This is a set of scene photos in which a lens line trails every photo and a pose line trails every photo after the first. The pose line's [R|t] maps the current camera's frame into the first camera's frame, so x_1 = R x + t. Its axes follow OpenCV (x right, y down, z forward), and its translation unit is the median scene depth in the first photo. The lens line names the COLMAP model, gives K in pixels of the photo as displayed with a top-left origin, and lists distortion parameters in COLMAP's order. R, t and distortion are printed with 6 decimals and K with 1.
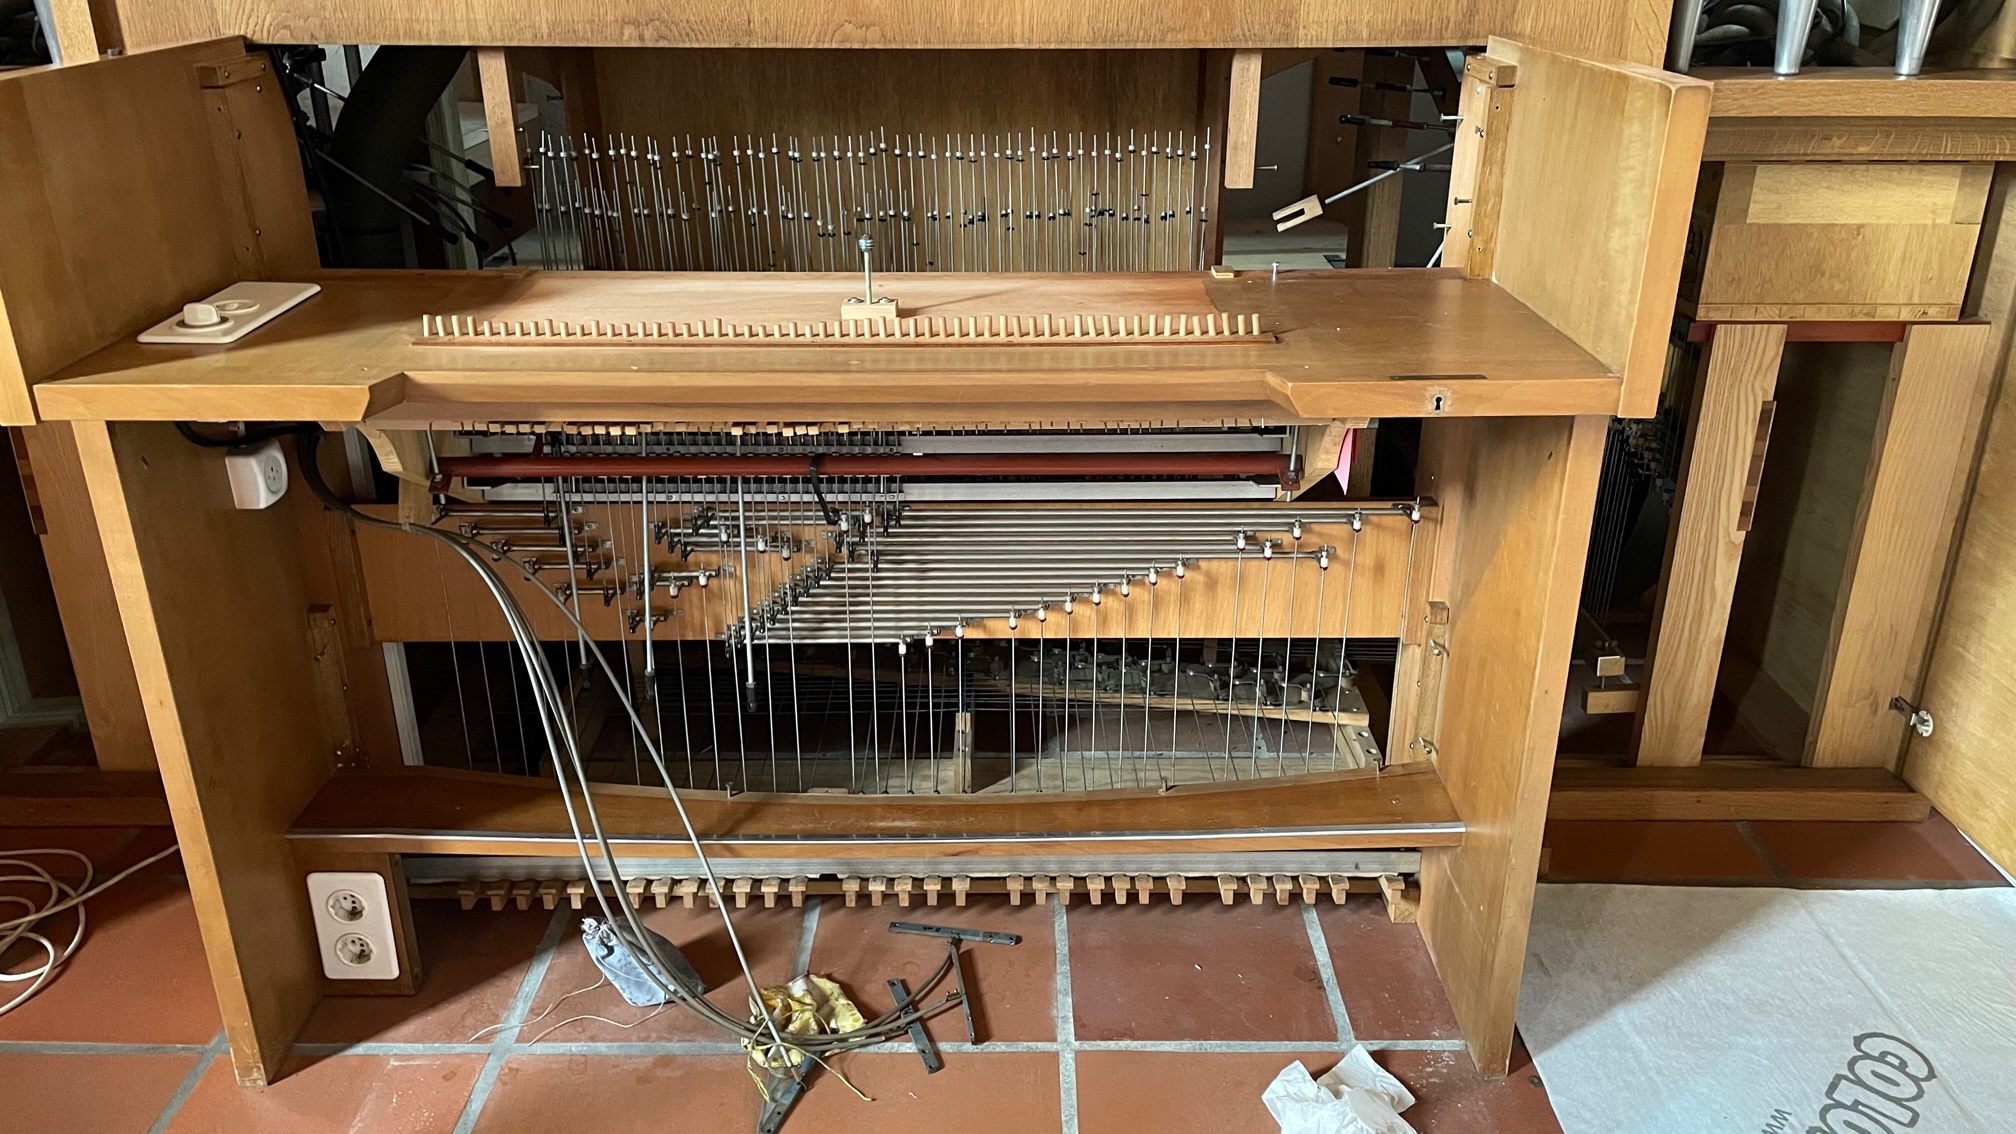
lens RADIAL K [[1521.8, 0, 1007.4], [0, 1521.8, 561.7], [0, 0, 1]] dist [-0.003436, -0.000738]
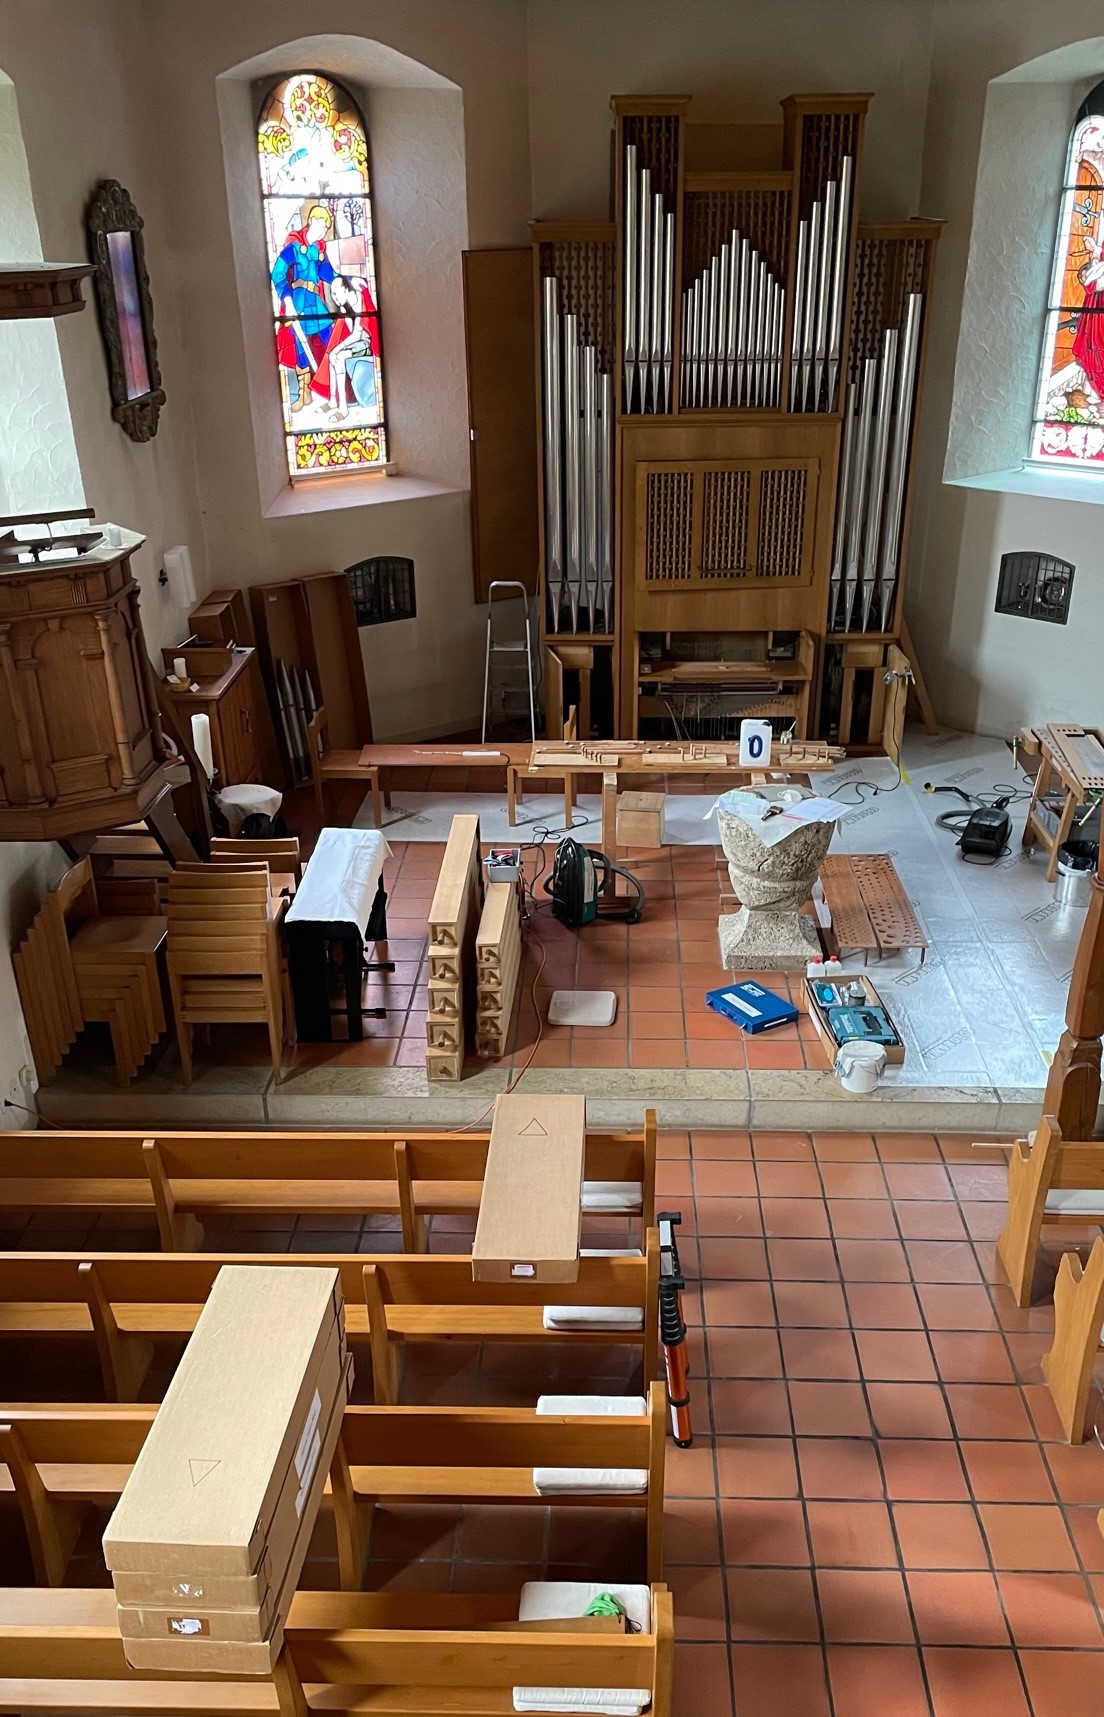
lens RADIAL K [[1534.0, 0, 600.7], [0, 1534.0, 1034.9], [0, 0, 1]] dist [0.031336, -0.034125]
pose [[0.999965, -0.001438, -0.008185, -0.587144], [0.002194, 0.995653, 0.093114, 0.885946], [0.008015, -0.093128, 0.995622, -6.385338]]
